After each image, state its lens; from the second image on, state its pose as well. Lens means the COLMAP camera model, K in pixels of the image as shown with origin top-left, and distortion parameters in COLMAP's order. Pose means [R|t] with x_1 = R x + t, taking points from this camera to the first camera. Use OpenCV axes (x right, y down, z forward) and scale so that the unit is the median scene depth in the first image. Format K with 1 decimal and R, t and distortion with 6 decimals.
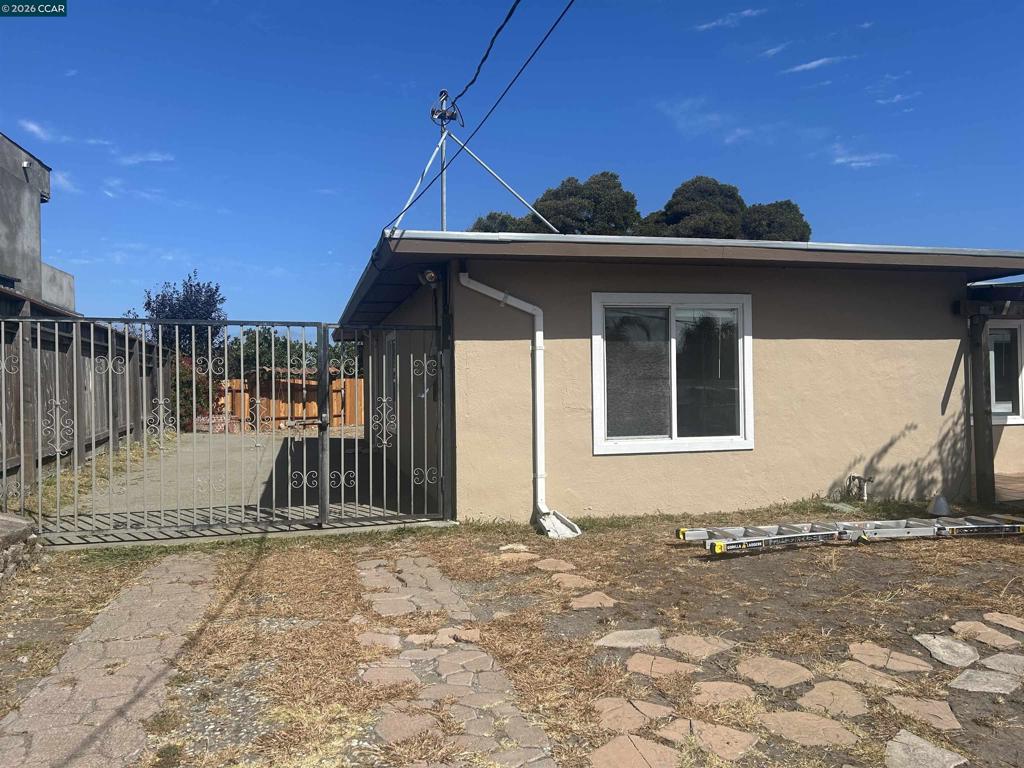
lens RADIAL K [[759.9, 0, 512.0], [0, 759.9, 384.0], [0, 0, 1]] dist [0.065265, -0.065420]
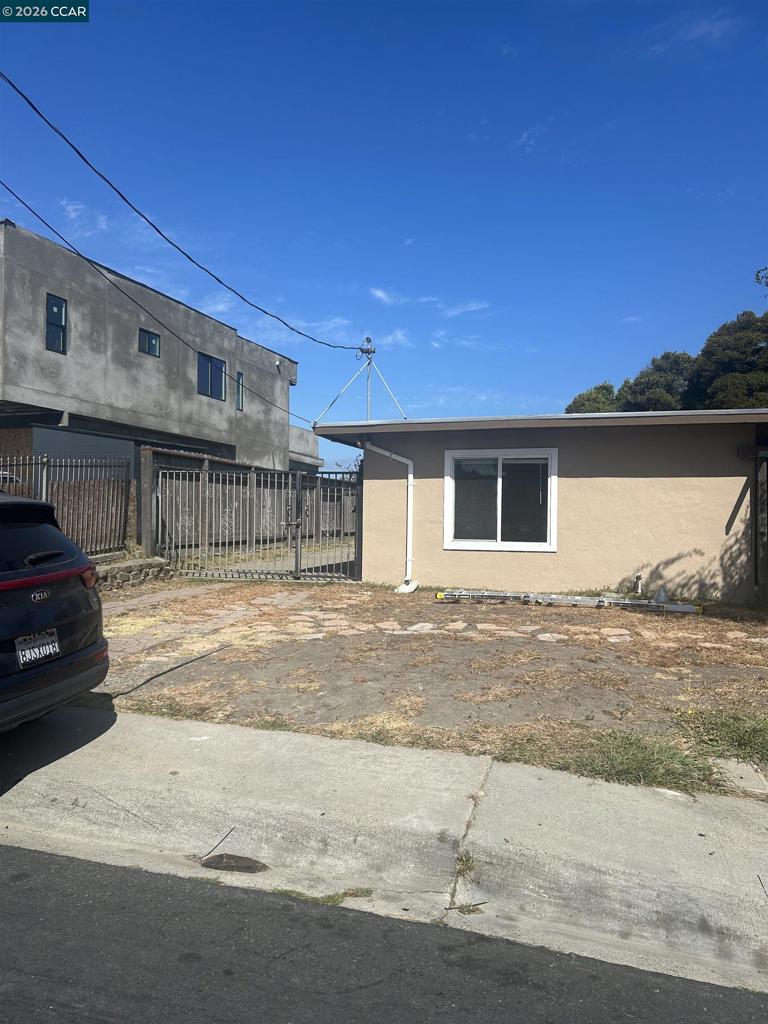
lens RADIAL K [[759.9, 0, 384.0], [0, 759.9, 512.0], [0, 0, 1]] dist [0.065265, -0.065420]
pose [[0.858392, 0.017851, -0.512684, 0.784418], [-0.020891, 0.999782, -0.000167, 0.014796], [0.512569, 0.010854, 0.858577, -0.441088]]
